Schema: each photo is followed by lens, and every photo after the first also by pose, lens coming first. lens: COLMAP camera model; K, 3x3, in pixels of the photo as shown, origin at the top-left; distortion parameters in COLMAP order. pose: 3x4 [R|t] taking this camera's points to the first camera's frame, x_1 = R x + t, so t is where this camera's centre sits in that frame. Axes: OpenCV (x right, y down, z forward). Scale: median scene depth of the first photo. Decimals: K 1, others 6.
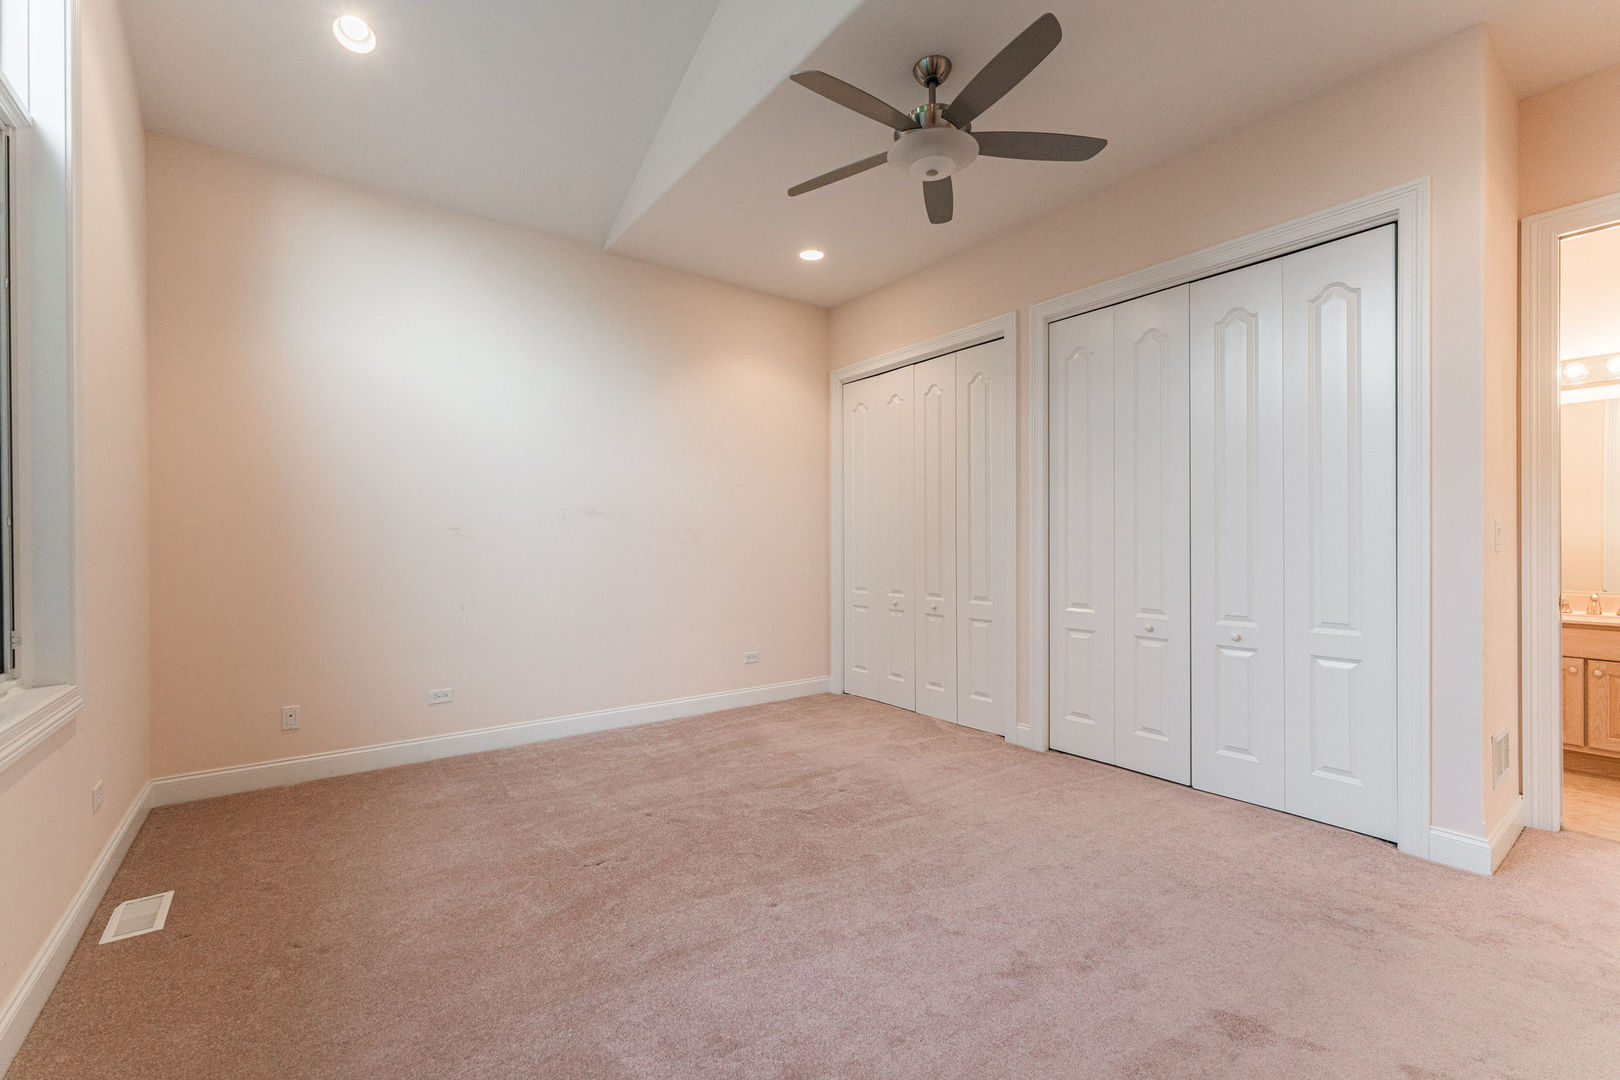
lens RADIAL K [[648.7, 0, 813.8], [0, 648.7, 544.7], [0, 0, 1]] dist [0.000576, 0.000018]
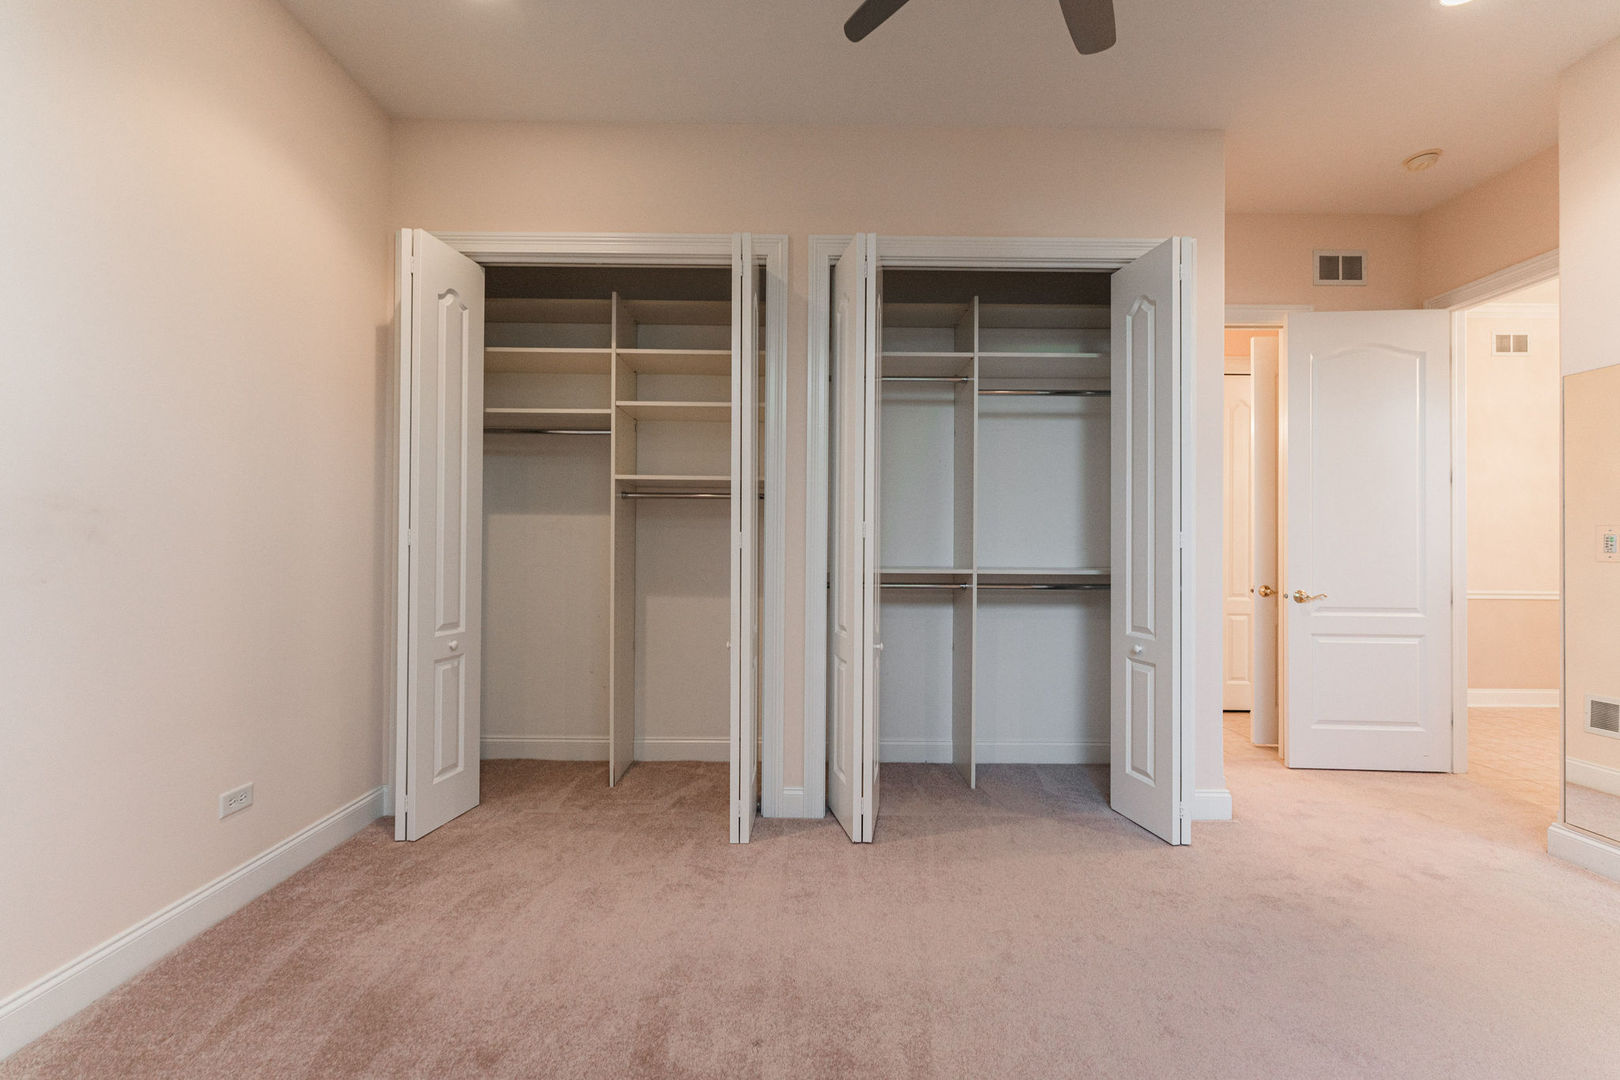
lens RADIAL K [[648.7, 0, 813.7], [0, 648.7, 542.0], [0, 0, 1]] dist [0.000576, 0.000018]
pose [[0.612095, 0.011988, 0.790694, -0.254790], [-0.009941, 0.999923, -0.007465, -0.000872], [-0.790722, -0.003291, 0.612166, 0.520875]]
